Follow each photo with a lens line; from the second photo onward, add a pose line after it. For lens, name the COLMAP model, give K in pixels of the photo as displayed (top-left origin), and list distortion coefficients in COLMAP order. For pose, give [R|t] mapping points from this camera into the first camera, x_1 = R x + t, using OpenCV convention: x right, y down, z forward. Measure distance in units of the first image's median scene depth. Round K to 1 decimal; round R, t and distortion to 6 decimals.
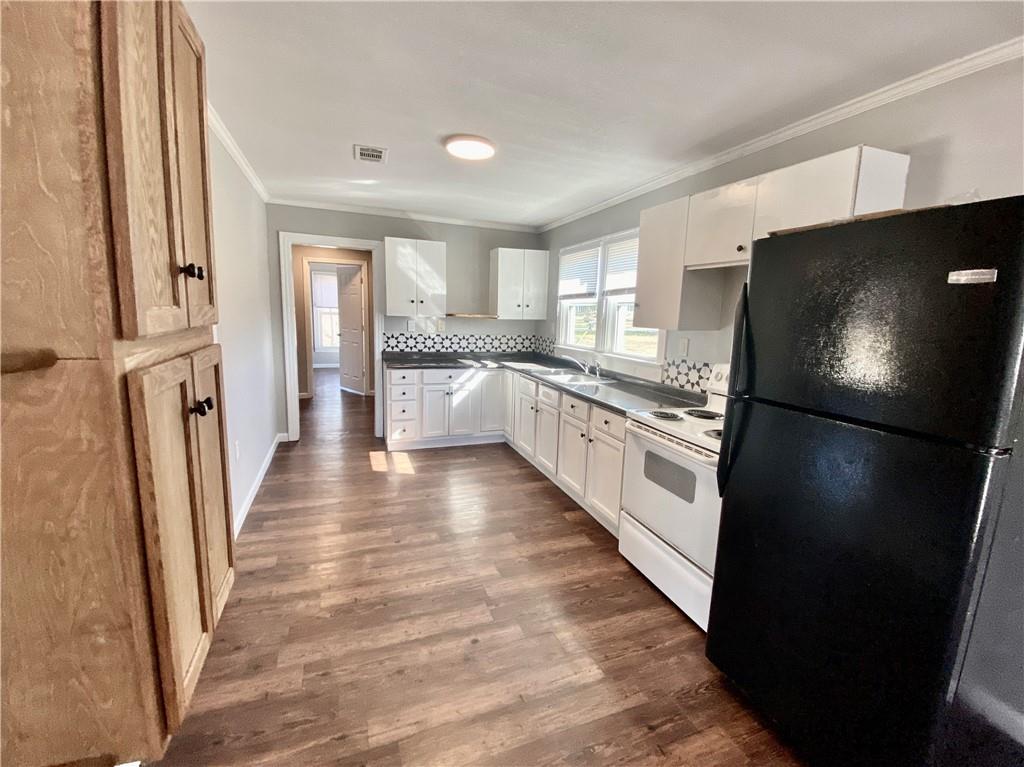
lens RADIAL K [[421.4, 0, 499.1], [0, 421.4, 379.0], [0, 0, 1]] dist [0.039280, -0.033179]
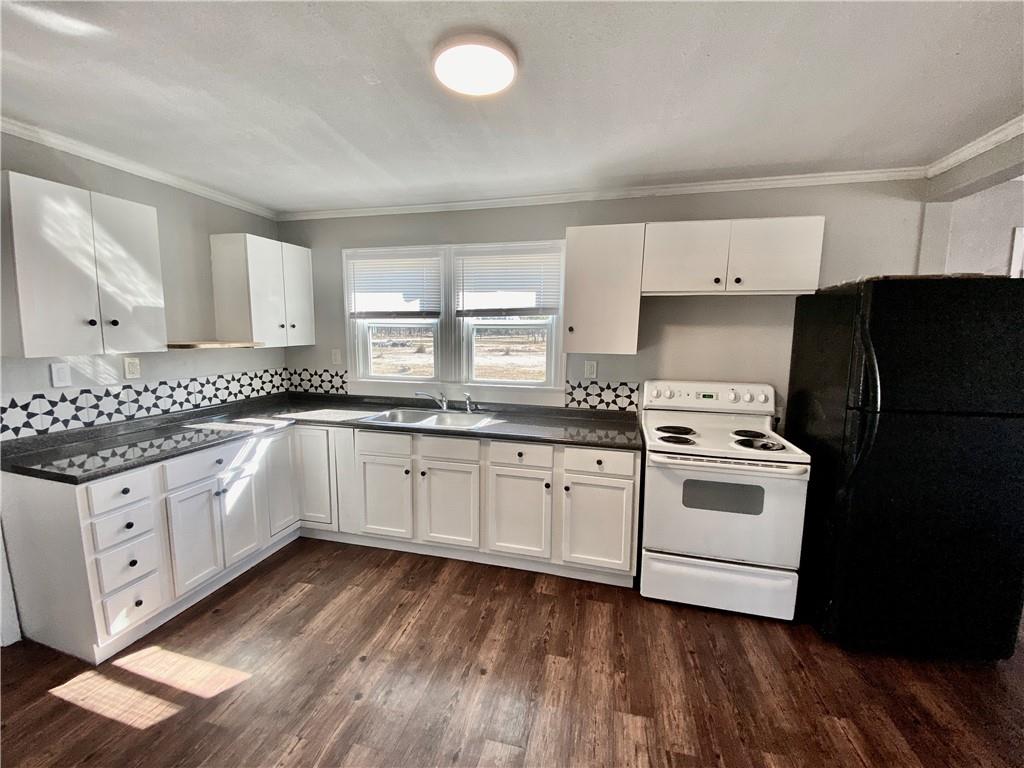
lens RADIAL K [[421.4, 0, 499.1], [0, 421.4, 379.5], [0, 0, 1]] dist [0.039280, -0.033179]
pose [[0.570203, -0.118722, 0.812880, -0.345368], [0.137814, 0.989303, 0.047817, -0.086191], [-0.809862, 0.084761, 0.580465, 0.395459]]
